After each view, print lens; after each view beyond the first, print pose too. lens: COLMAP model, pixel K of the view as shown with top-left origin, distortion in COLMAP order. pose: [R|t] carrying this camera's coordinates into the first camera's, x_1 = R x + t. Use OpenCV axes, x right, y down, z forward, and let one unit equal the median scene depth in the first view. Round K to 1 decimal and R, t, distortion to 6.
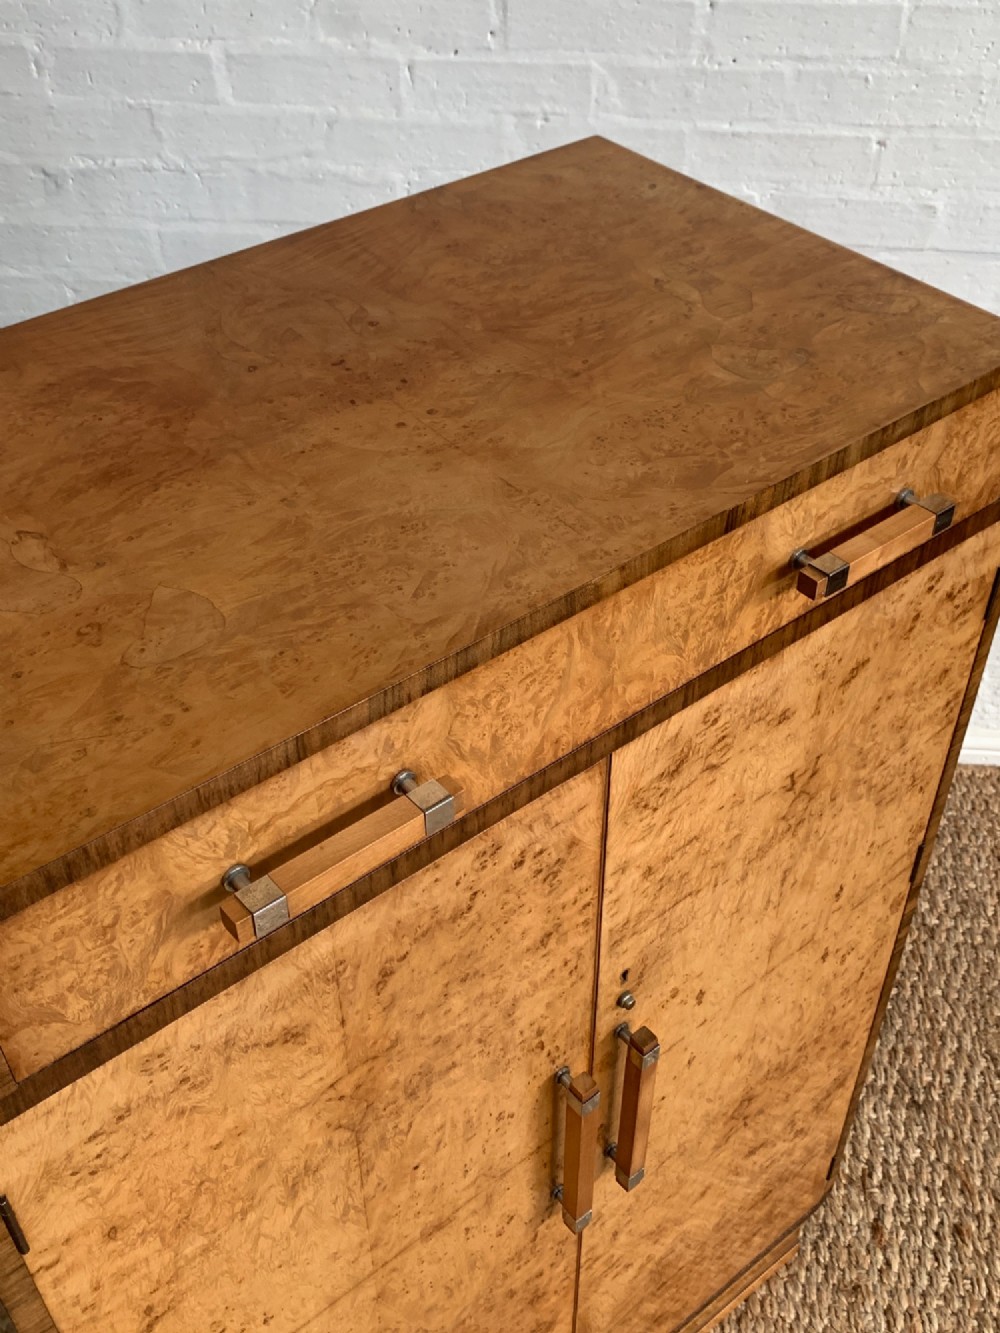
lens RADIAL K [[1430.5, 0, 508.4], [0, 1430.5, 669.3], [0, 0, 1]] dist [-0.000318, 0.000000]
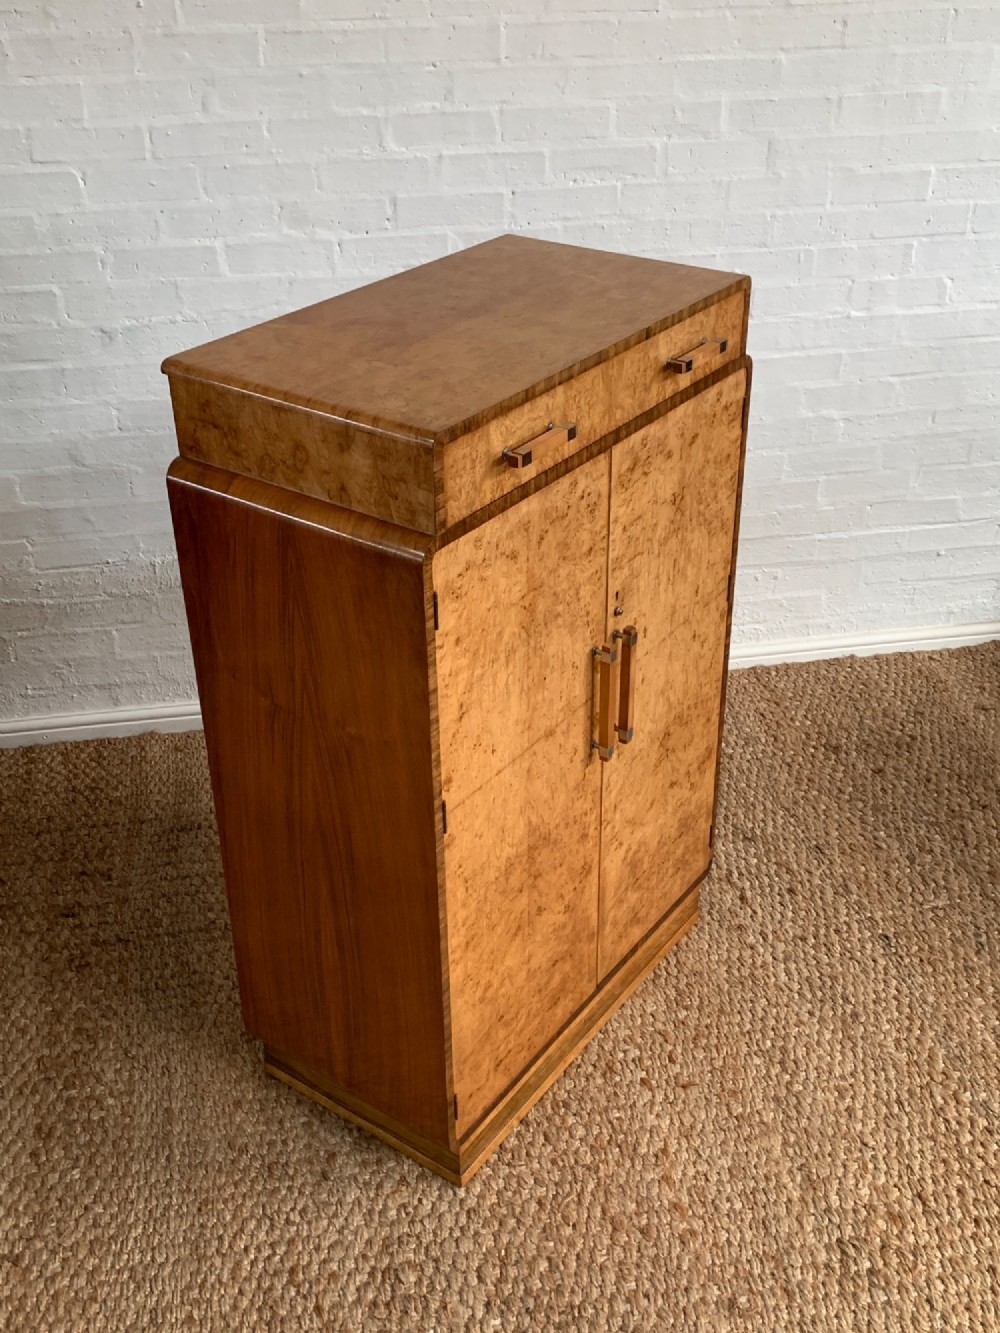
lens RADIAL K [[1430.5, 0, 504.3], [0, 1430.5, 665.4], [0, 0, 1]] dist [-0.000318, 0.000000]
pose [[0.965245, -0.142330, 0.219189, -0.319432], [0.180824, 0.969247, -0.166920, 0.370710], [-0.188690, 0.200753, 0.961298, -0.543620]]
